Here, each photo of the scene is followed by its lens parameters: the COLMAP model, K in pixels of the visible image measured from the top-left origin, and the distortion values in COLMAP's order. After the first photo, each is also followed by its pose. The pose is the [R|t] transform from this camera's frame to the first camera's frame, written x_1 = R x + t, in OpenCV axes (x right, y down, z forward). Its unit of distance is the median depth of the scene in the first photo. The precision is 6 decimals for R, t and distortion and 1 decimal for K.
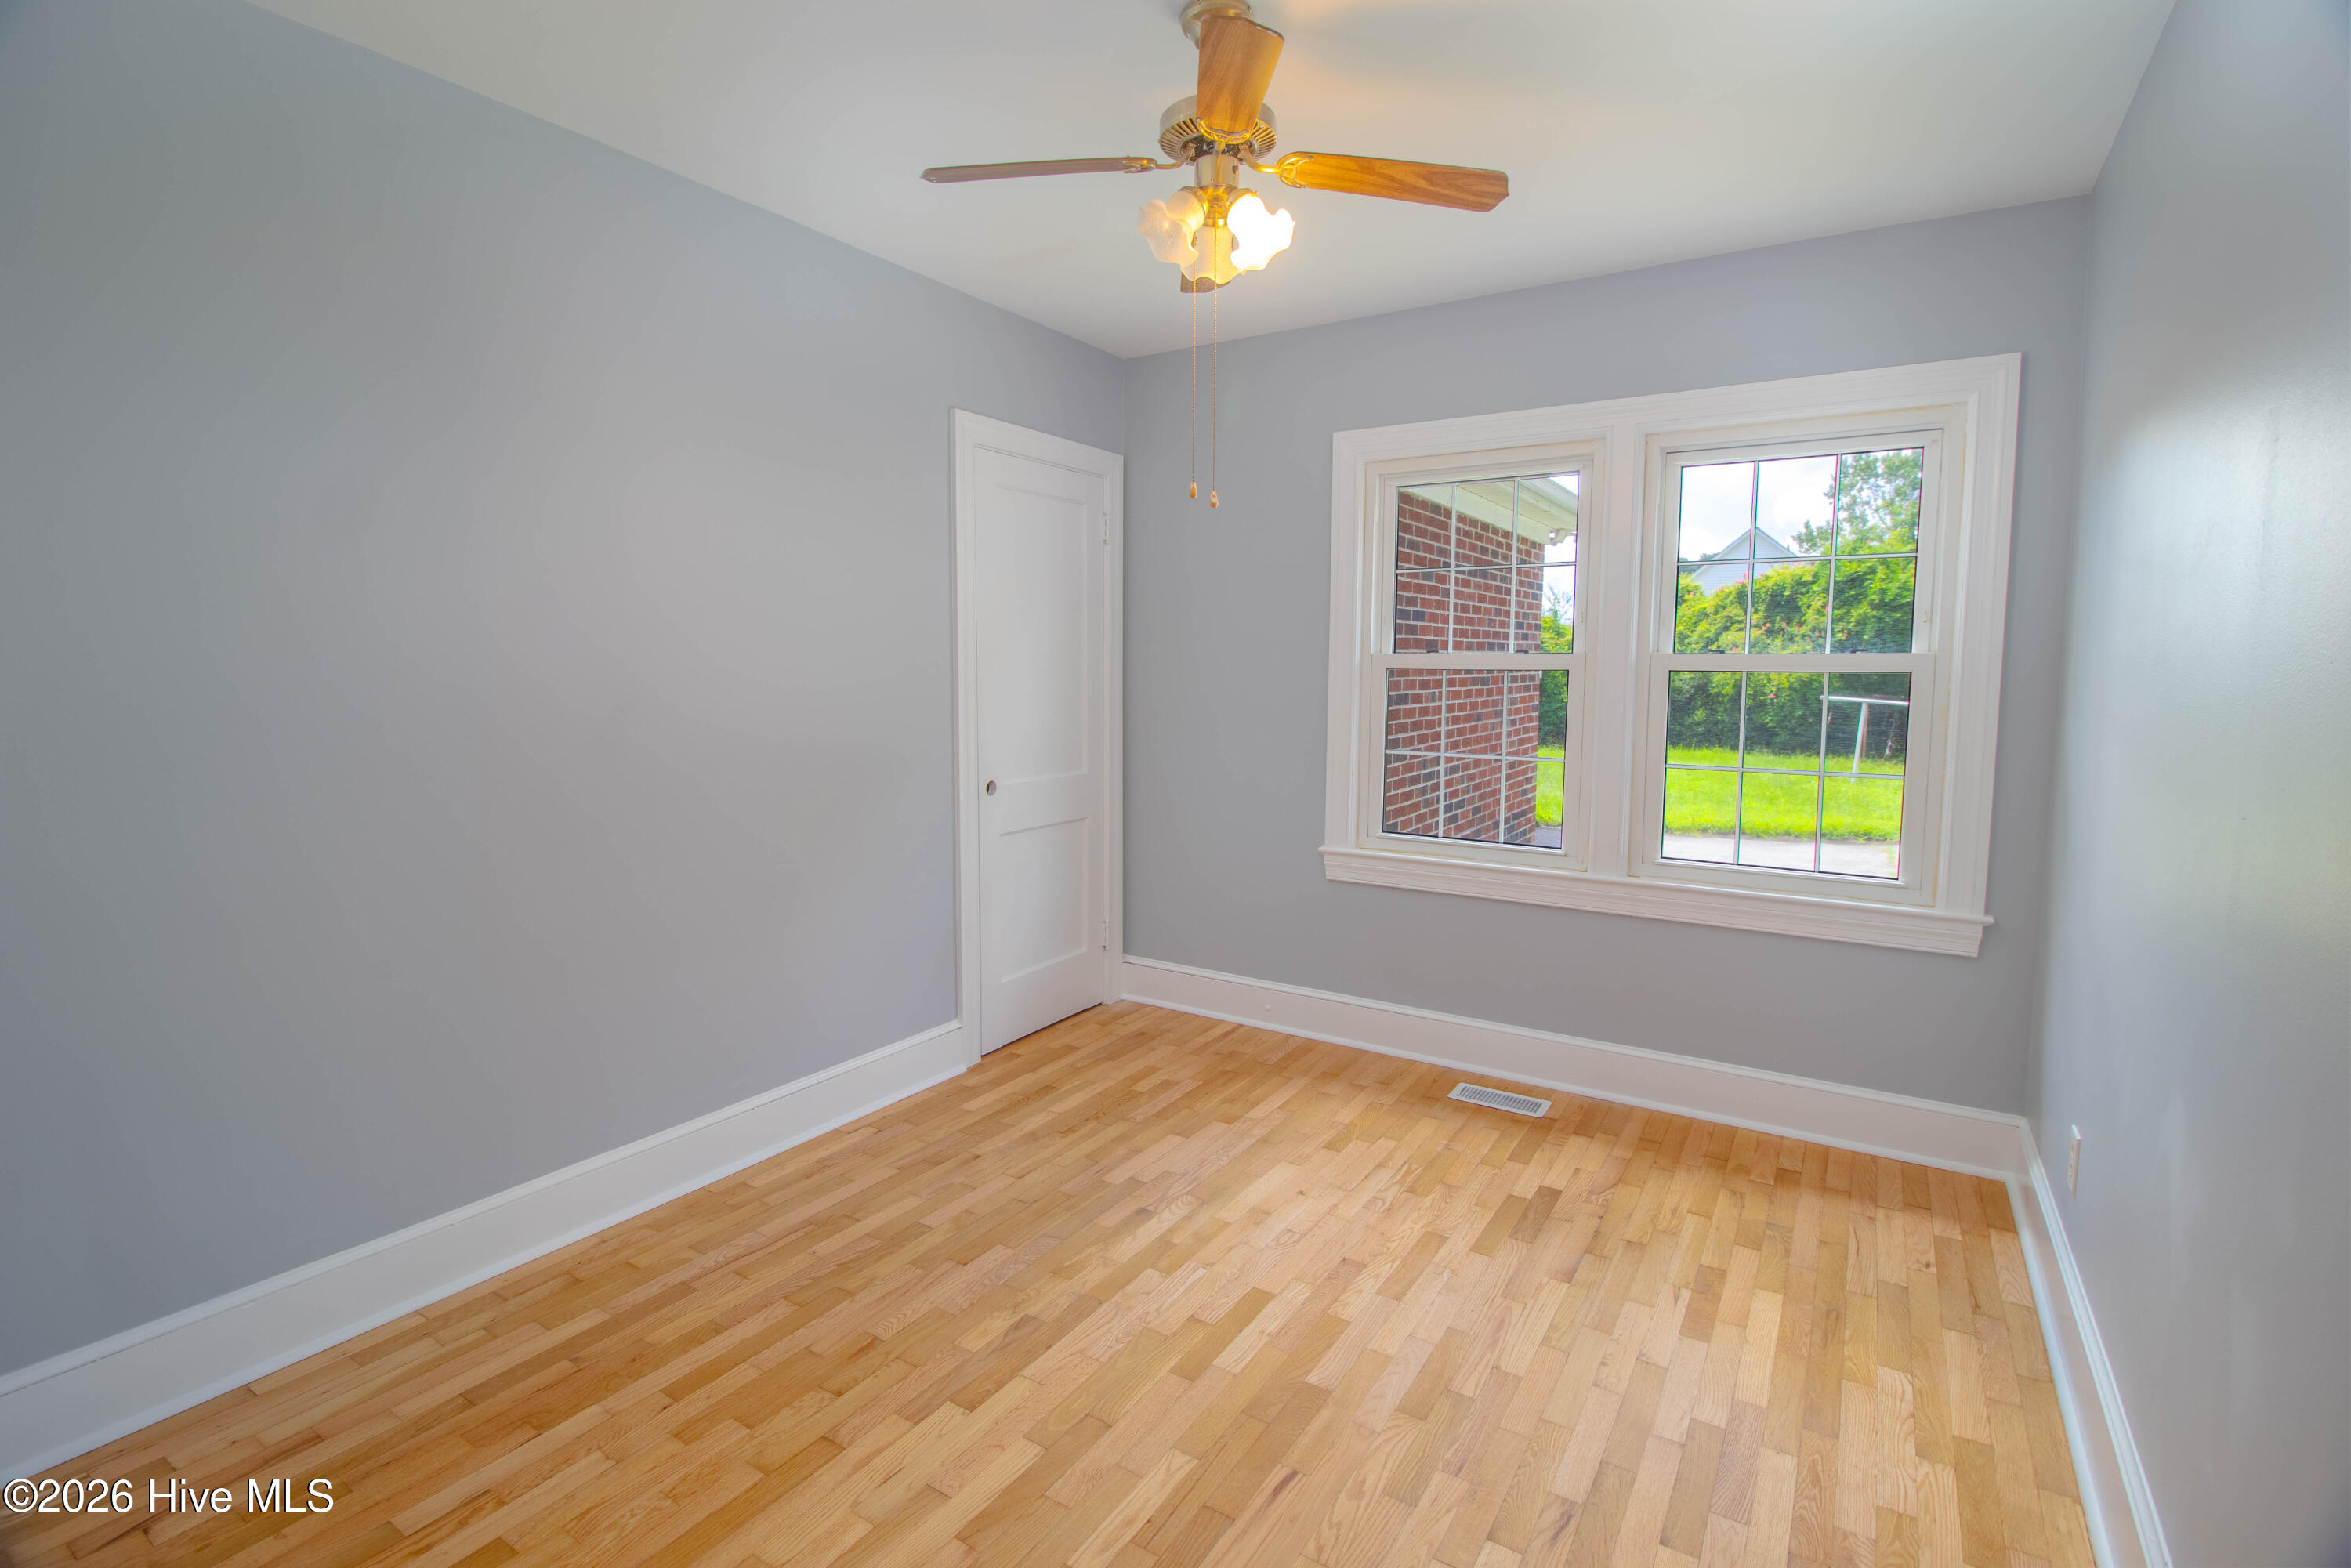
lens RADIAL K [[1101.7, 0, 1188.2], [0, 1101.7, 757.0], [0, 0, 1]] dist [0.004523, -0.015270]
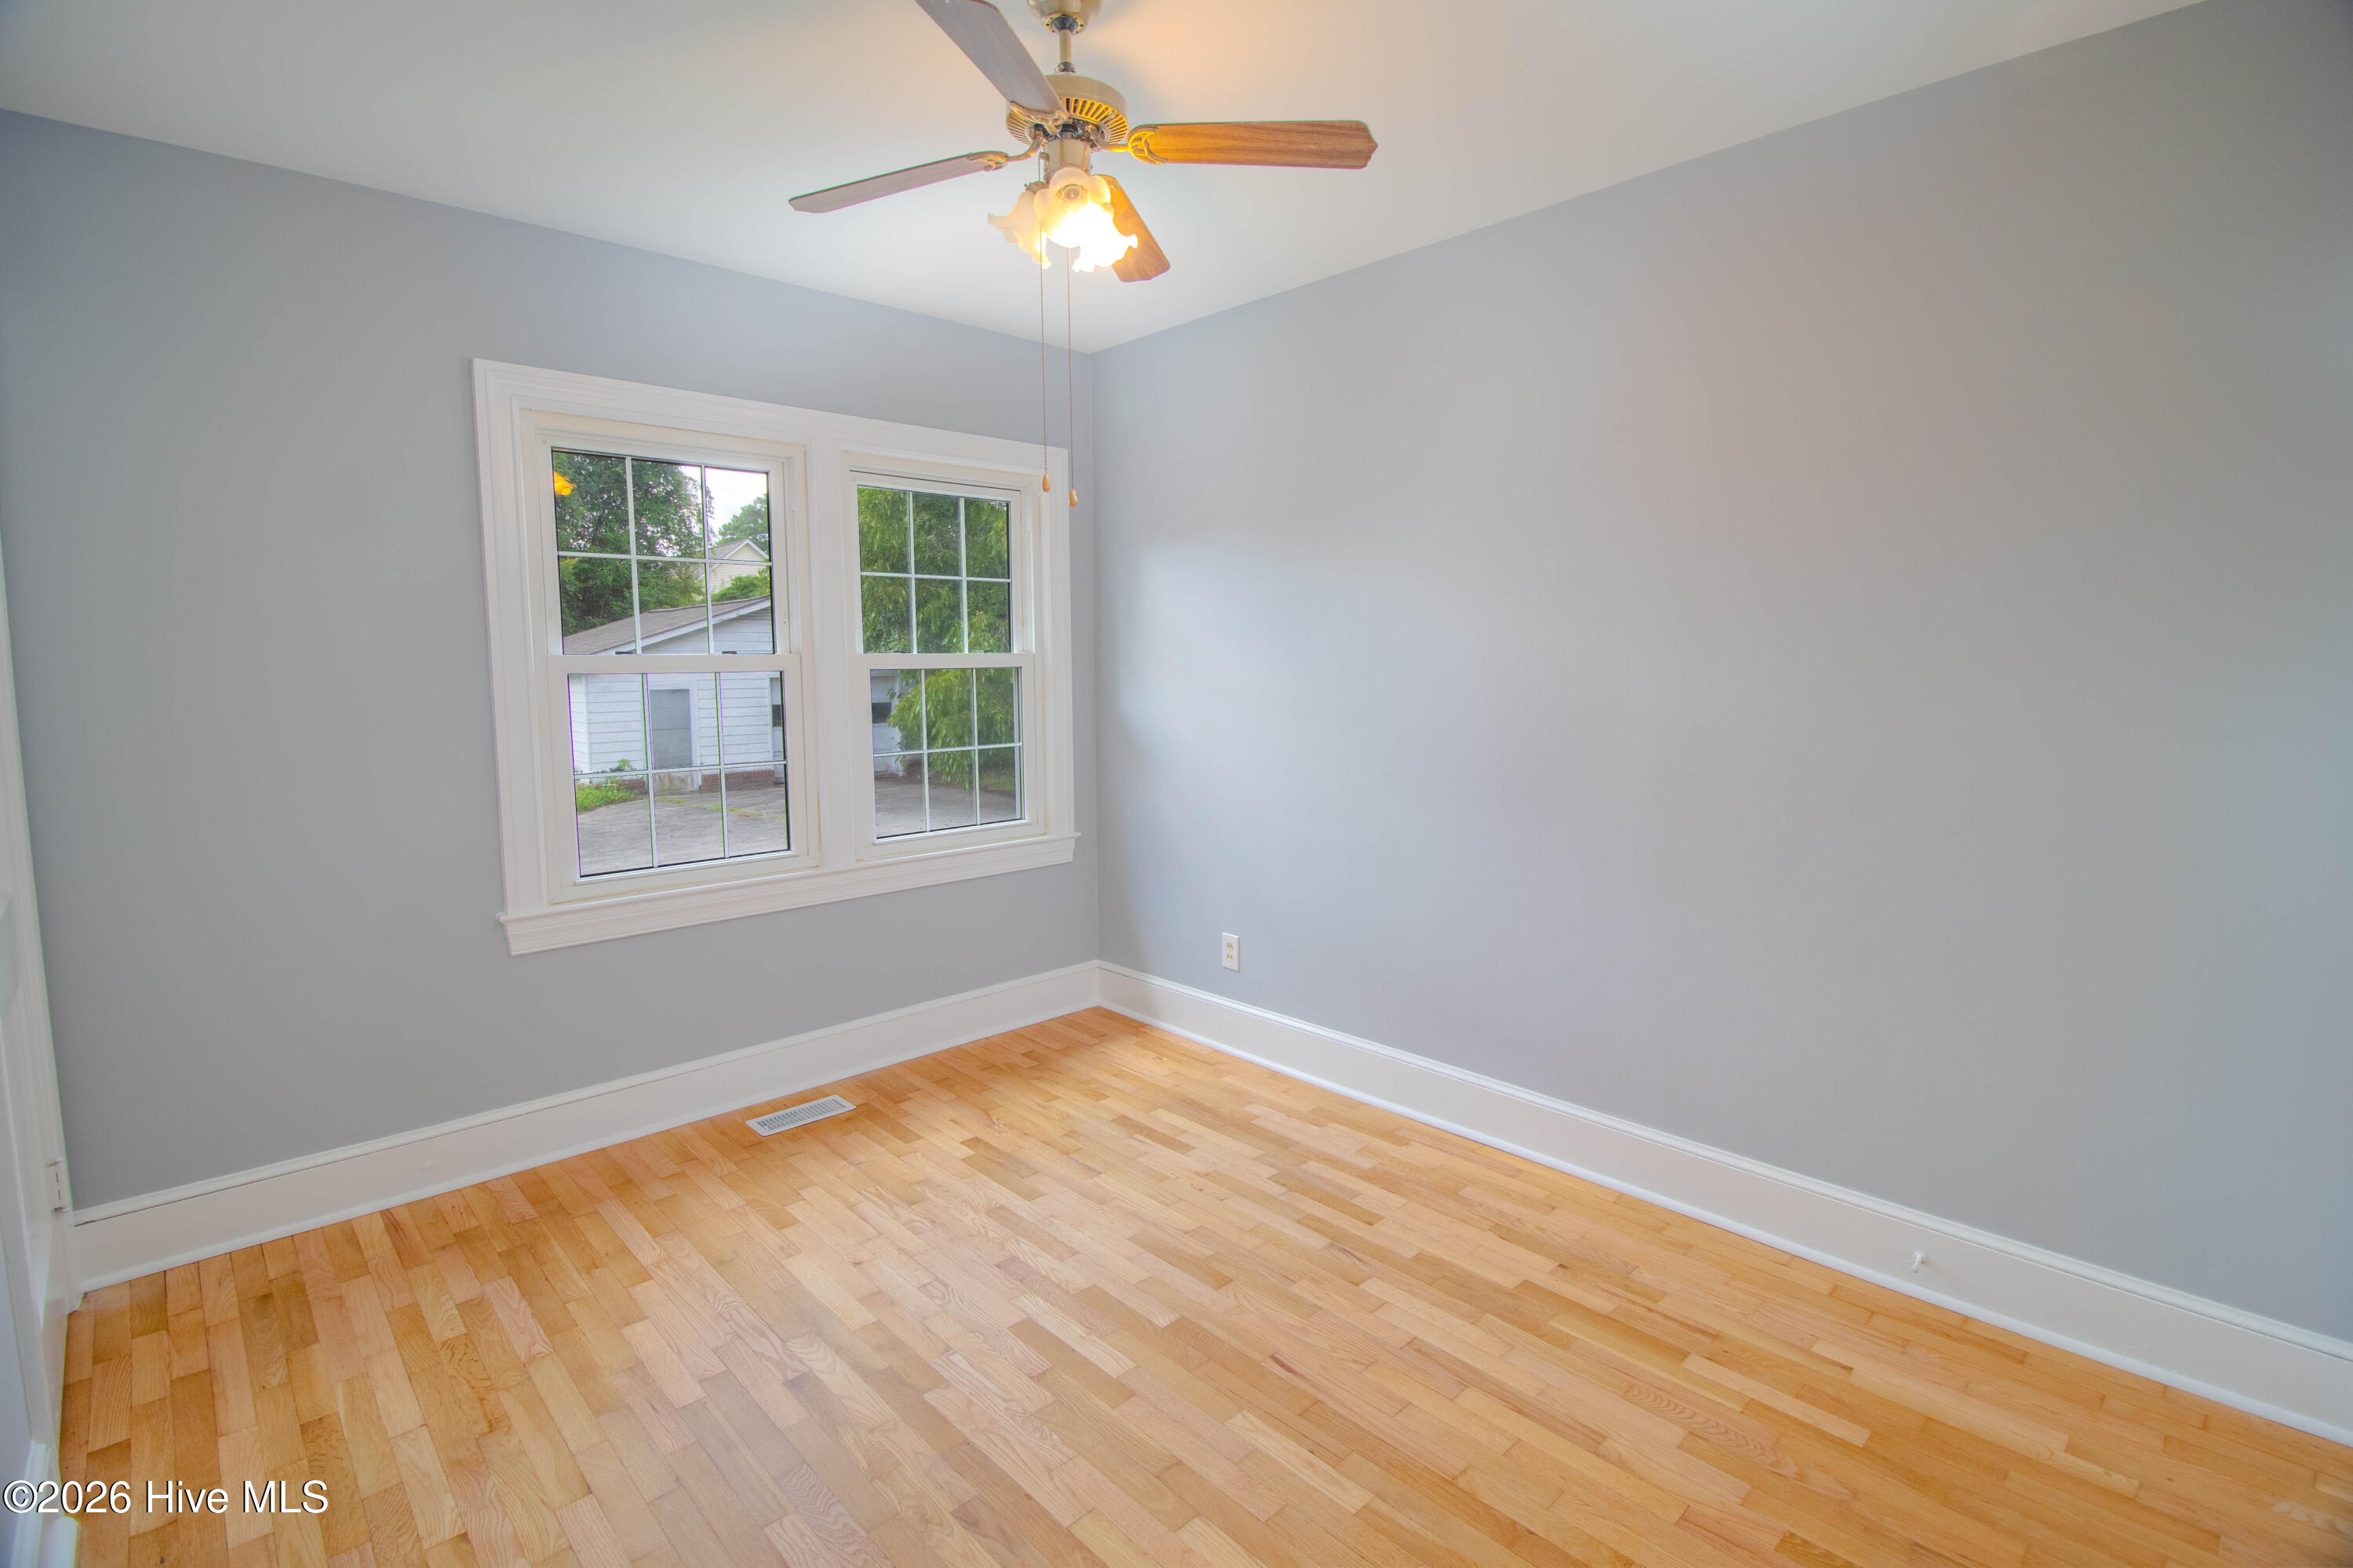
lens RADIAL K [[1102.6, 0, 1189.2], [0, 1102.6, 757.0], [0, 0, 1]] dist [0.004523, -0.015270]
pose [[0.232015, -0.094683, 0.968093, -0.638774], [0.090213, 0.993056, 0.075503, -0.050758], [-0.968520, 0.069817, 0.238946, 0.488680]]
